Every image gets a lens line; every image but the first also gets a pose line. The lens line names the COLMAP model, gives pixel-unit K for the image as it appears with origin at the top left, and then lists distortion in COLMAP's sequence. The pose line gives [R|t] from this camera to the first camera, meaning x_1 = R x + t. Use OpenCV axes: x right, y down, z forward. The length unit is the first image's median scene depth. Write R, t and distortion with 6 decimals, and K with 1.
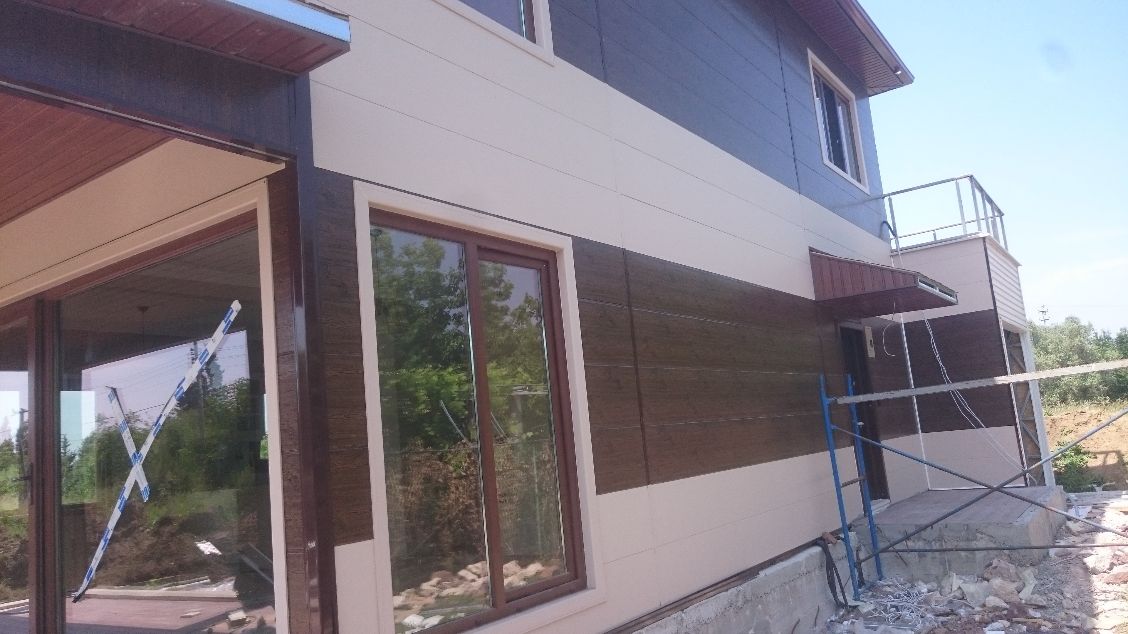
lens RADIAL K [[836.6, 0, 569.6], [0, 836.6, 322.7], [0, 0, 1]] dist [-0.002811, 0.002124]
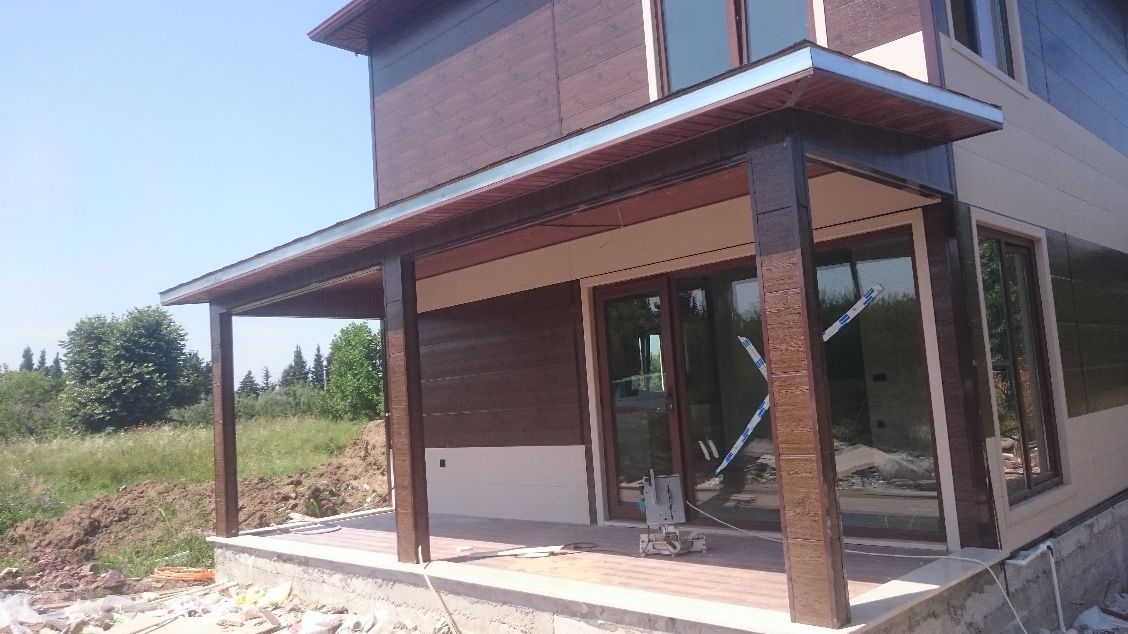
lens RADIAL K [[836.6, 0, 569.6], [0, 836.6, 322.7], [0, 0, 1]] dist [-0.002811, 0.002124]
pose [[0.983266, 0.011276, -0.181825, -0.592732], [0.001198, 0.997661, 0.068350, -0.053243], [0.182170, -0.067424, 0.980953, -0.552461]]
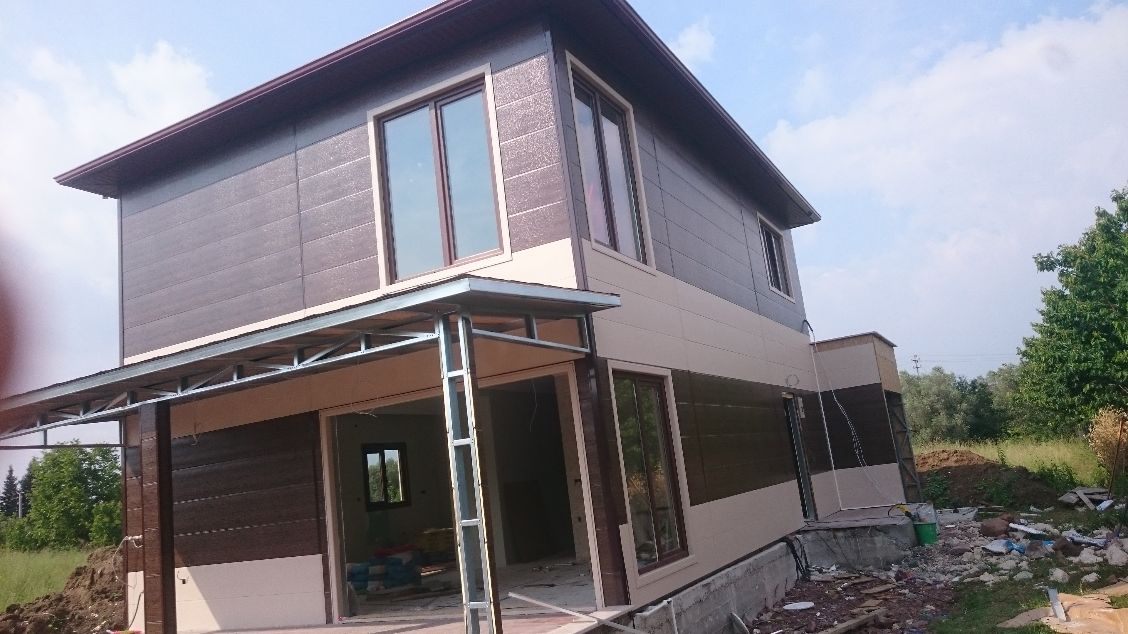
lens RADIAL K [[830.3, 0, 585.4], [0, 830.3, 317.4], [0, 0, 1]] dist [-0.013112, -0.001558]
pose [[0.990791, -0.000748, 0.135395, -0.514317], [0.008942, 0.998163, -0.059918, -0.126474], [-0.135102, 0.060577, 0.988978, -0.962929]]
